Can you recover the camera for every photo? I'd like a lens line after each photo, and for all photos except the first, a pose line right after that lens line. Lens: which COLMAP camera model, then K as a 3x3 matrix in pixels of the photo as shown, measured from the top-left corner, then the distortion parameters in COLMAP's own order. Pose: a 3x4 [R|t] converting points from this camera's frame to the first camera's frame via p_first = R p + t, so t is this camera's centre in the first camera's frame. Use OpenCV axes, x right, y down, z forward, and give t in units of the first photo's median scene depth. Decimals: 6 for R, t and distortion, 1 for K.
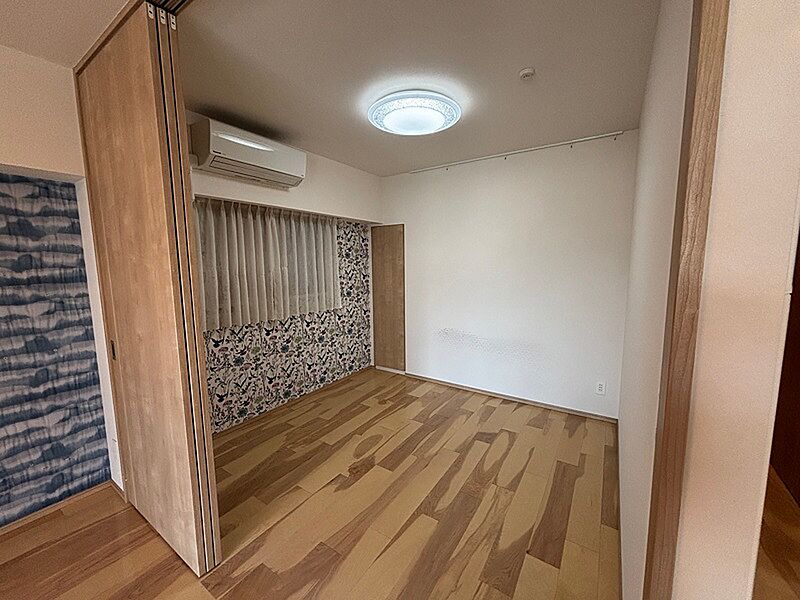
lens RADIAL K [[322.5, 0, 400.4], [0, 322.5, 299.3], [0, 0, 1]] dist [-0.000647, -0.000260]
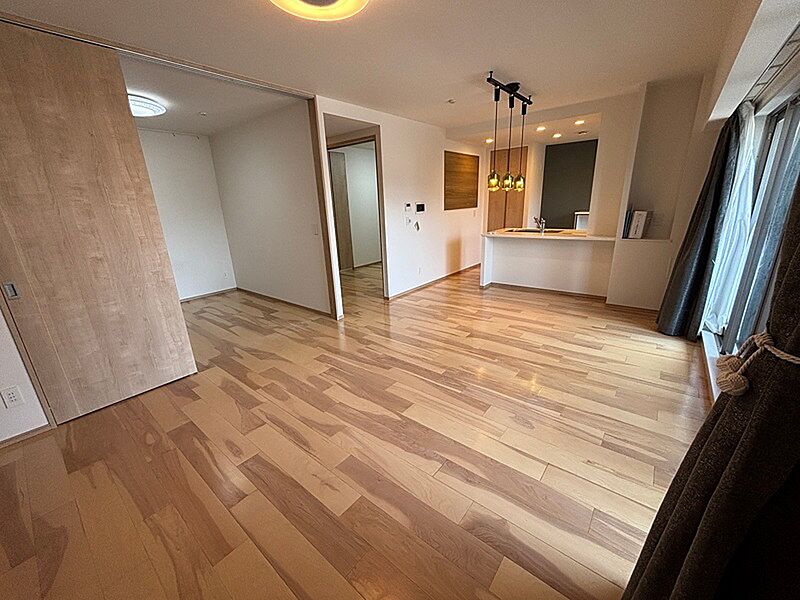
lens RADIAL K [[322.5, 0, 400.3], [0, 322.5, 299.6], [0, 0, 1]] dist [-0.000647, -0.000260]
pose [[0.103651, -0.289360, 0.951592, -1.756288], [0.158798, 0.949287, 0.271362, 0.099034], [-0.981855, 0.122984, 0.144344, -0.415761]]
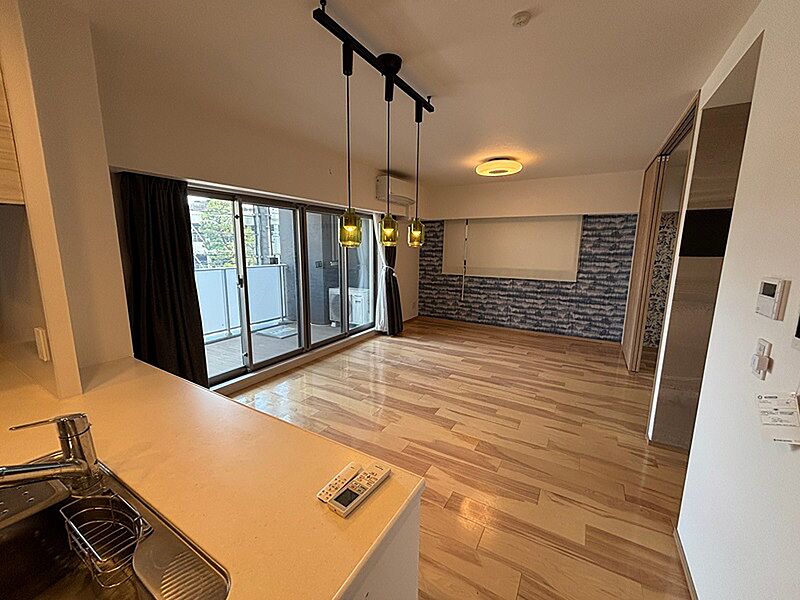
lens RADIAL K [[322.5, 0, 400.1], [0, 322.5, 298.9], [0, 0, 1]] dist [-0.000647, -0.000260]
pose [[0.043435, 0.172766, -0.984005, 1.416885], [-0.131220, 0.977388, 0.165812, 0.092310], [0.990401, 0.121919, 0.065124, -0.851383]]
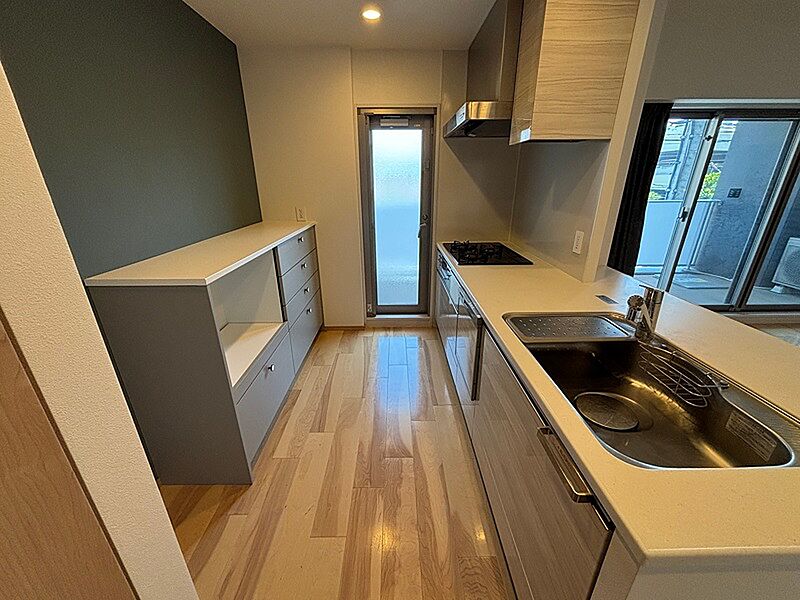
lens RADIAL K [[322.5, 0, 399.5], [0, 322.5, 302.1], [0, 0, 1]] dist [-0.000647, -0.000260]
pose [[-0.828644, 0.213758, -0.517355, 1.701360], [-0.054604, 0.888945, 0.454748, 0.133388], [0.557106, 0.405074, -0.724947, -1.036910]]
